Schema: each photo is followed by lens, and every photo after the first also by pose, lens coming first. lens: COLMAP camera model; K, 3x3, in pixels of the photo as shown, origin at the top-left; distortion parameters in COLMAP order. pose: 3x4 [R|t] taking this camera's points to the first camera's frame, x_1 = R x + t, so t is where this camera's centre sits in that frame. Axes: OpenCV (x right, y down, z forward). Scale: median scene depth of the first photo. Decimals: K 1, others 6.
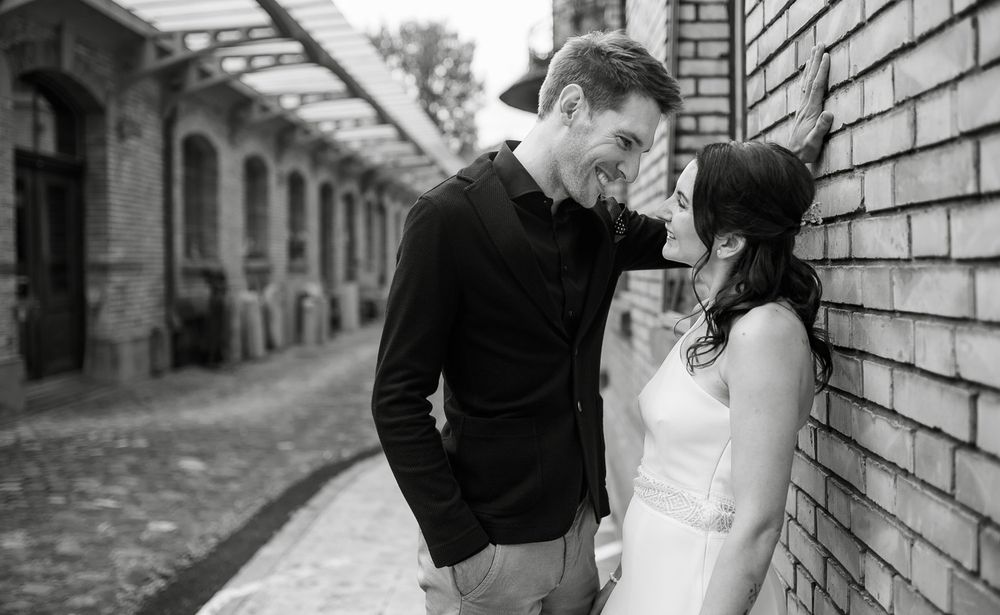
lens RADIAL K [[944.0, 0, 503.4], [0, 944.0, 290.3], [0, 0, 1]] dist [-0.016410, 0.019507]
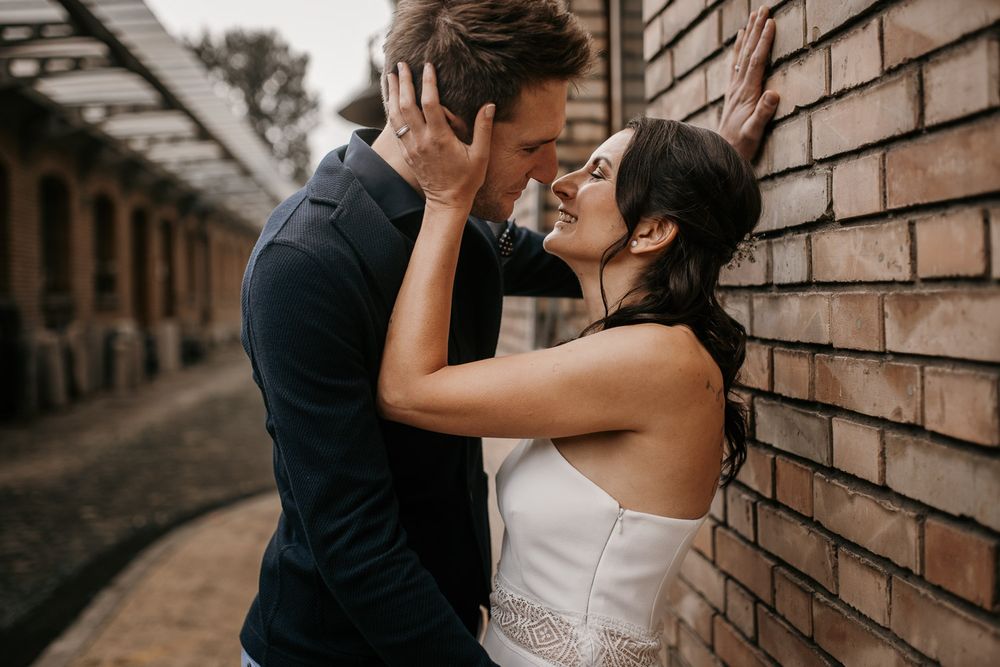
lens RADIAL K [[1013.5, 0, 501.1], [0, 1013.5, 327.1], [0, 0, 1]] dist [-0.037723, 0.037248]
pose [[0.987936, -0.011184, 0.154455, -0.003539], [0.010957, 0.999937, 0.002316, -0.002623], [-0.154472, -0.000596, 0.987997, 0.238069]]
